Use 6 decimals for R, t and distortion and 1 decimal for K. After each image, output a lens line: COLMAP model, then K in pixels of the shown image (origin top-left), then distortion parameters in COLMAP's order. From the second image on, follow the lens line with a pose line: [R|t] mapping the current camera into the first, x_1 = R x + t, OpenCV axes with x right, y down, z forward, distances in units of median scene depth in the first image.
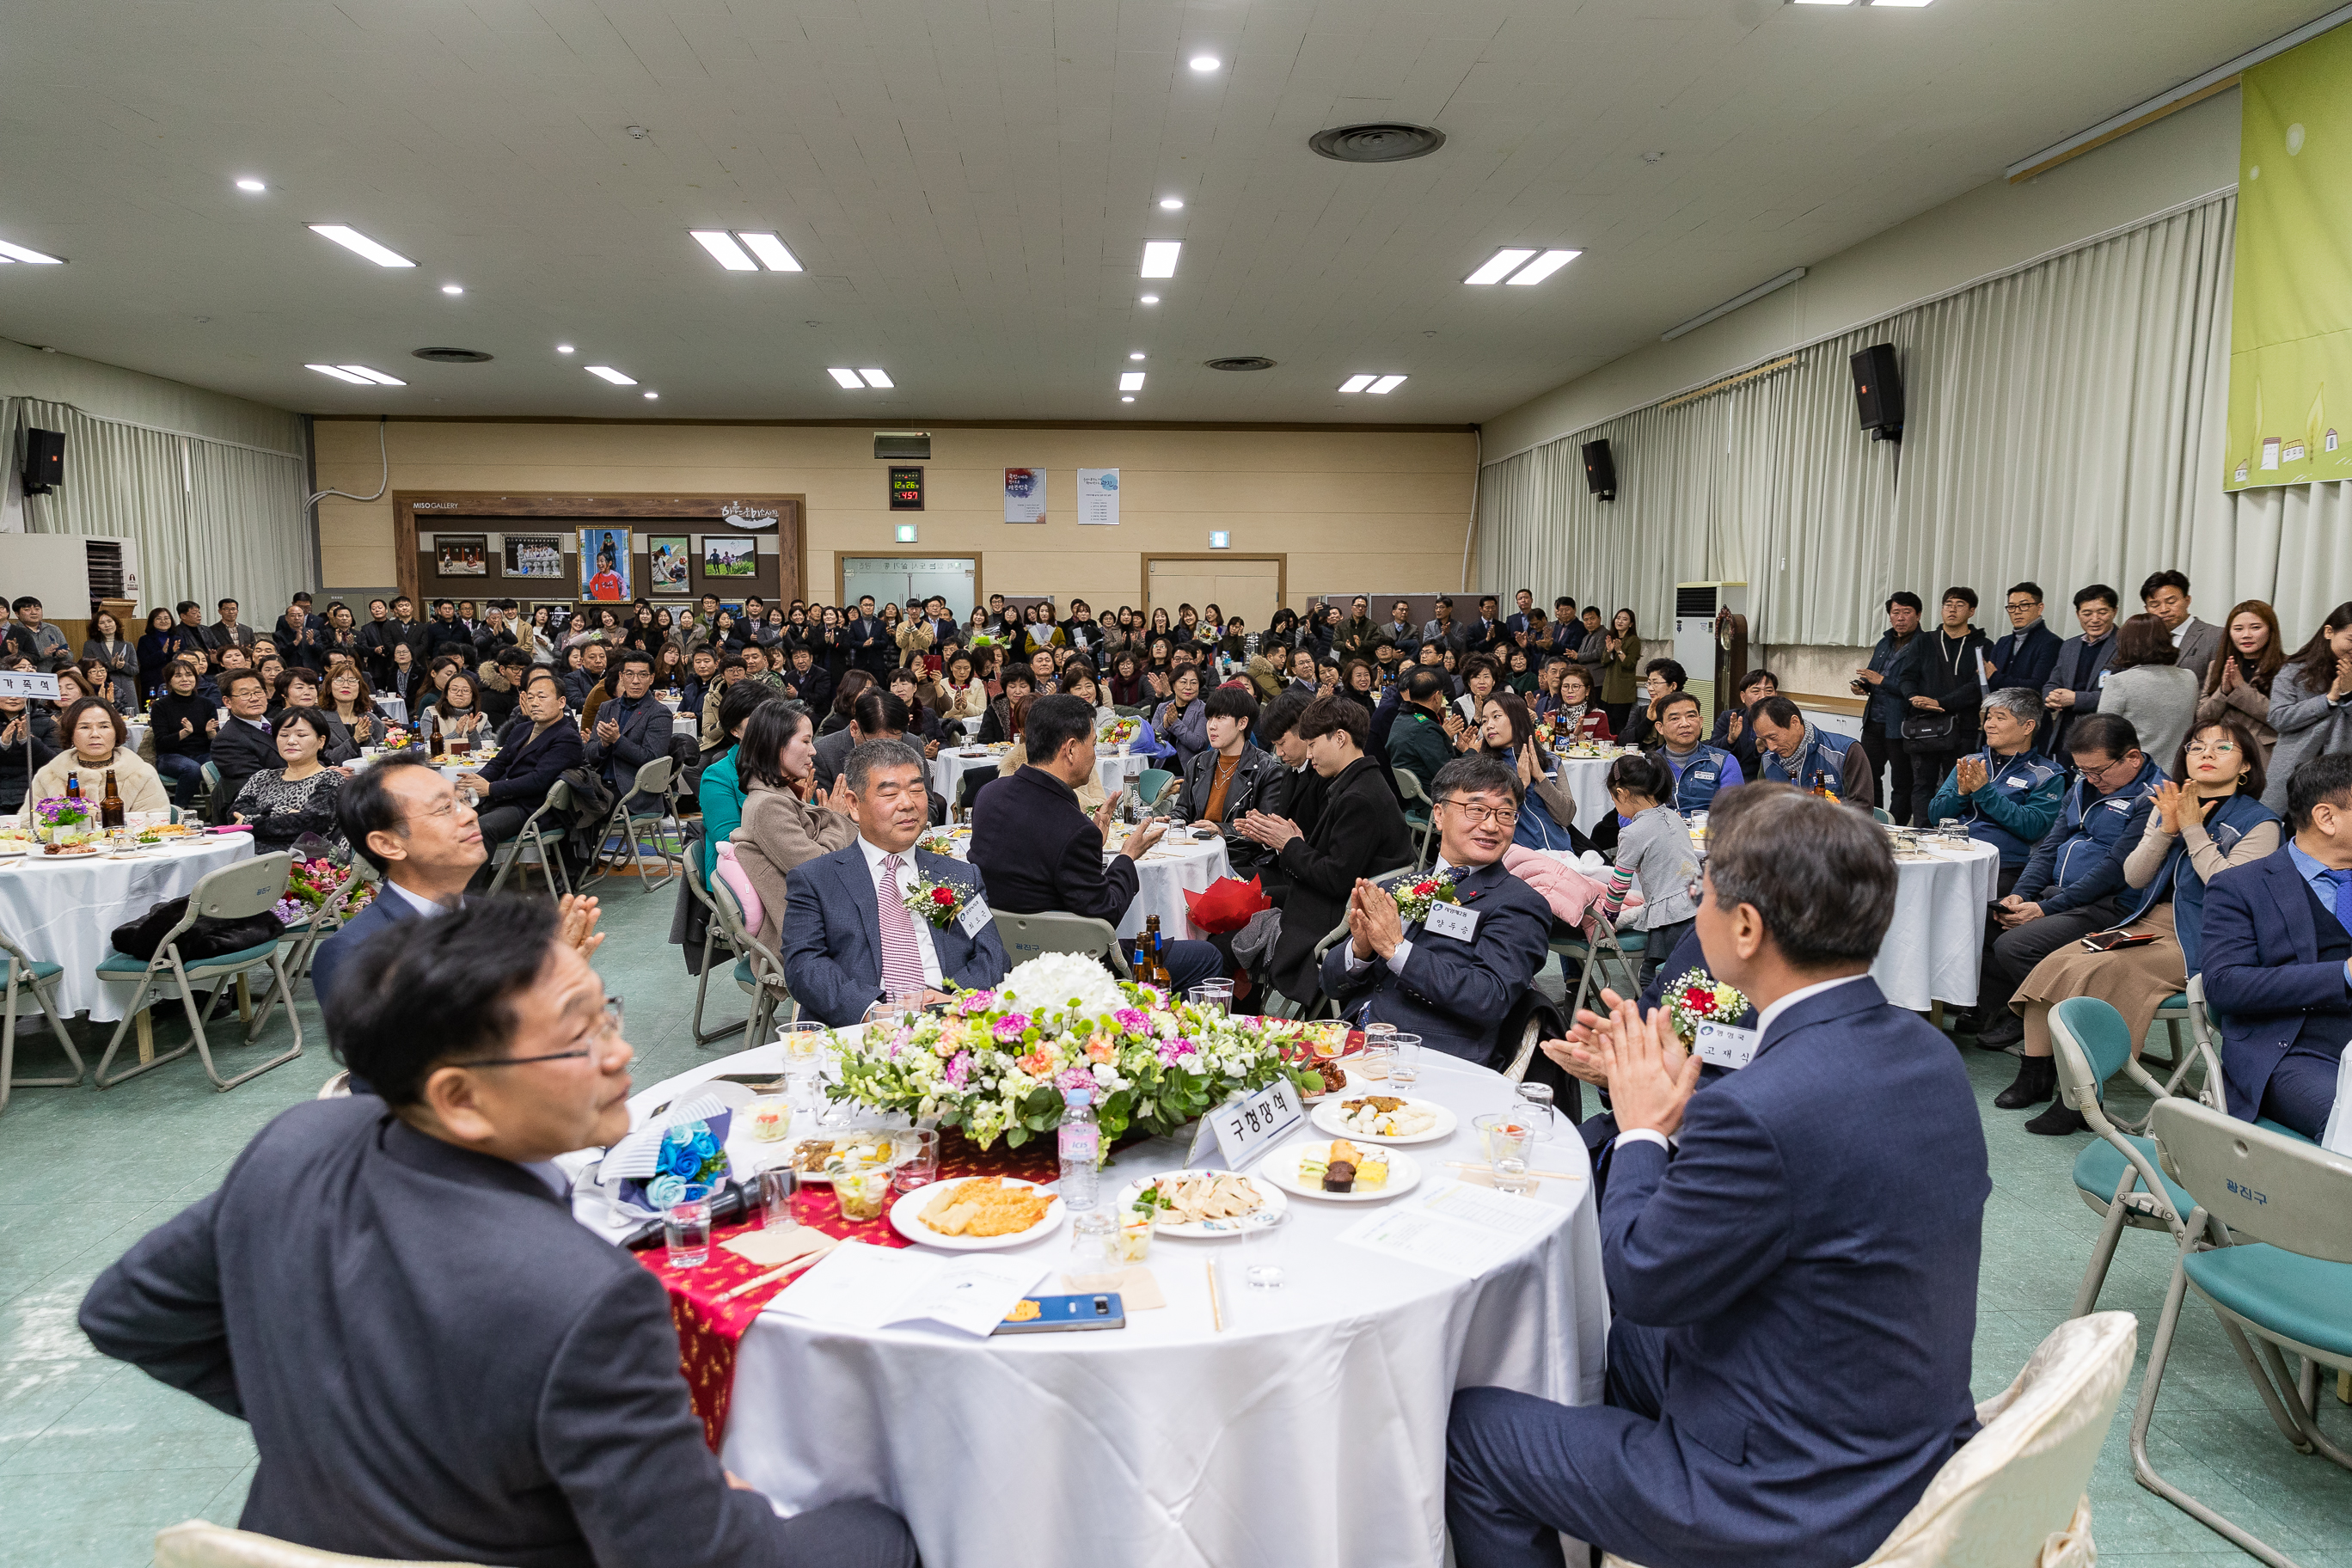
lens RADIAL K [[1558.3, 0, 1169.6], [0, 1558.3, 789.4], [0, 0, 1]] dist [0.010845, -0.004922]
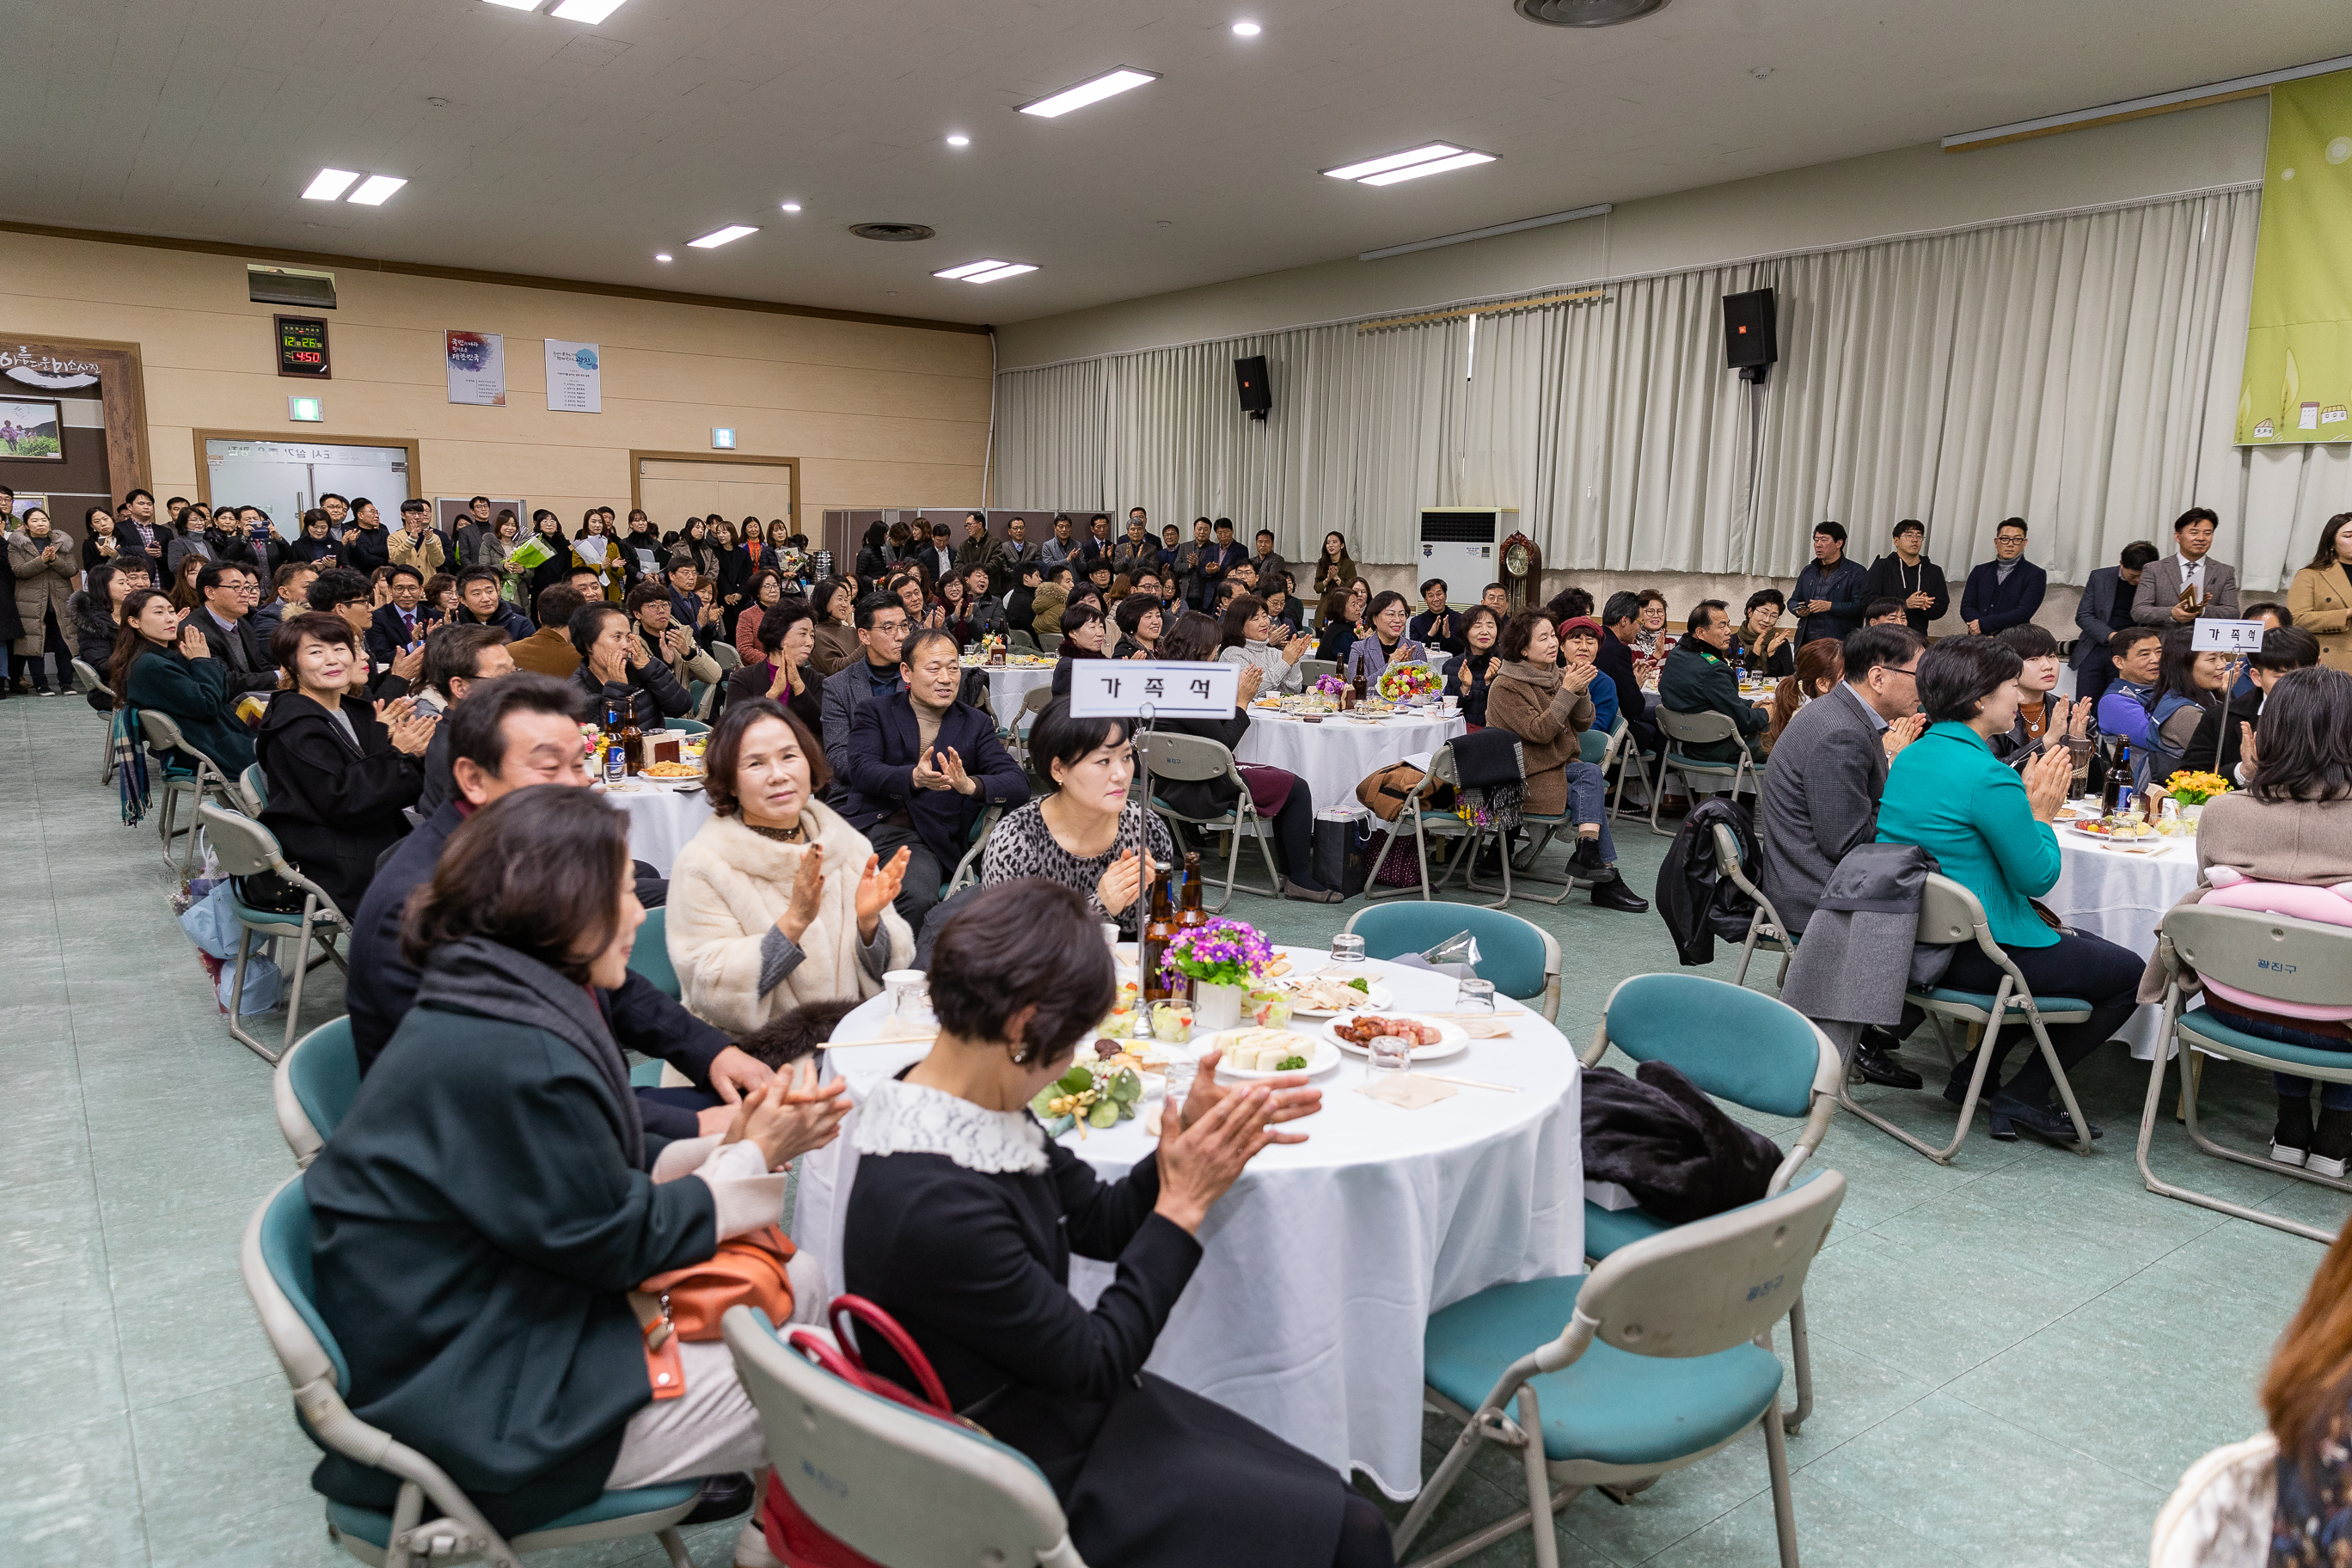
lens RADIAL K [[1558.3, 0, 1169.6], [0, 1558.3, 789.4], [0, 0, 1]] dist [0.010845, -0.004922]
pose [[0.839711, -0.073394, 0.538051, -0.241911], [0.044575, 0.996797, 0.066405, -0.016583], [-0.541201, -0.031777, 0.840293, 0.157991]]
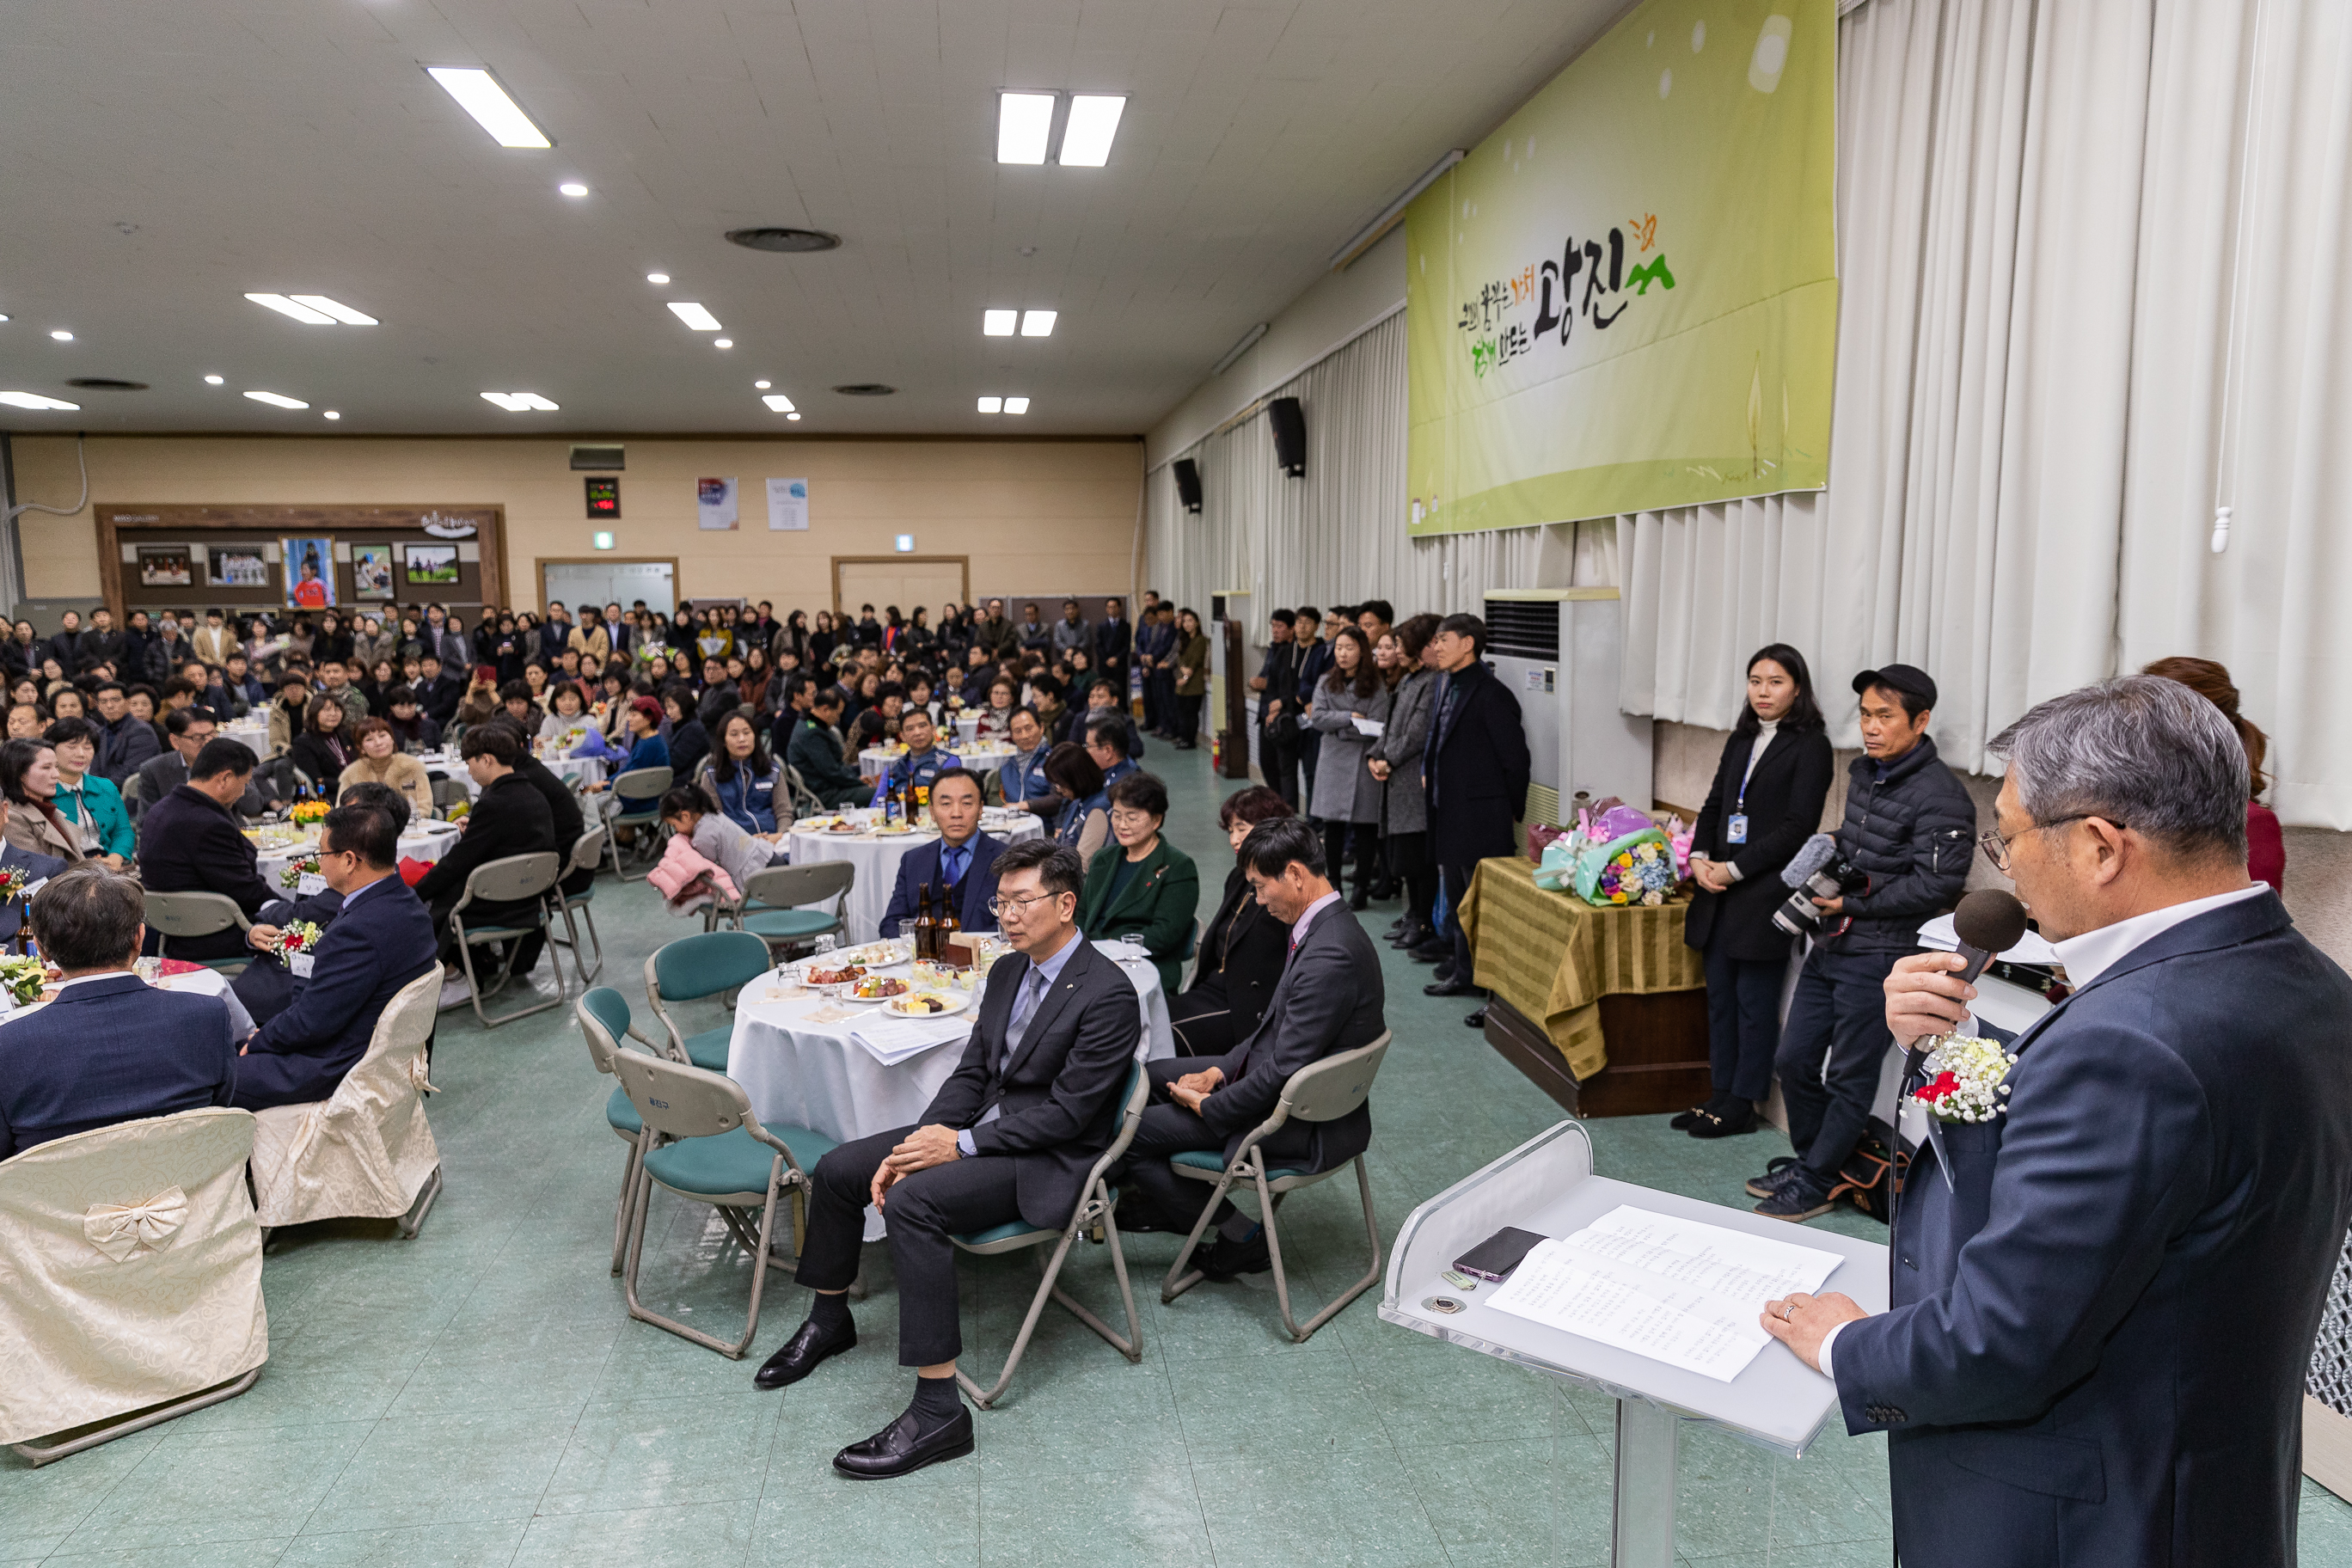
lens RADIAL K [[1558.3, 0, 1169.6], [0, 1558.3, 789.4], [0, 0, 1]] dist [0.010845, -0.004922]
pose [[0.997440, -0.019894, 0.068680, 0.141652], [0.018916, 0.999711, 0.014860, -0.003375], [-0.068956, -0.013523, 0.997528, -0.090198]]
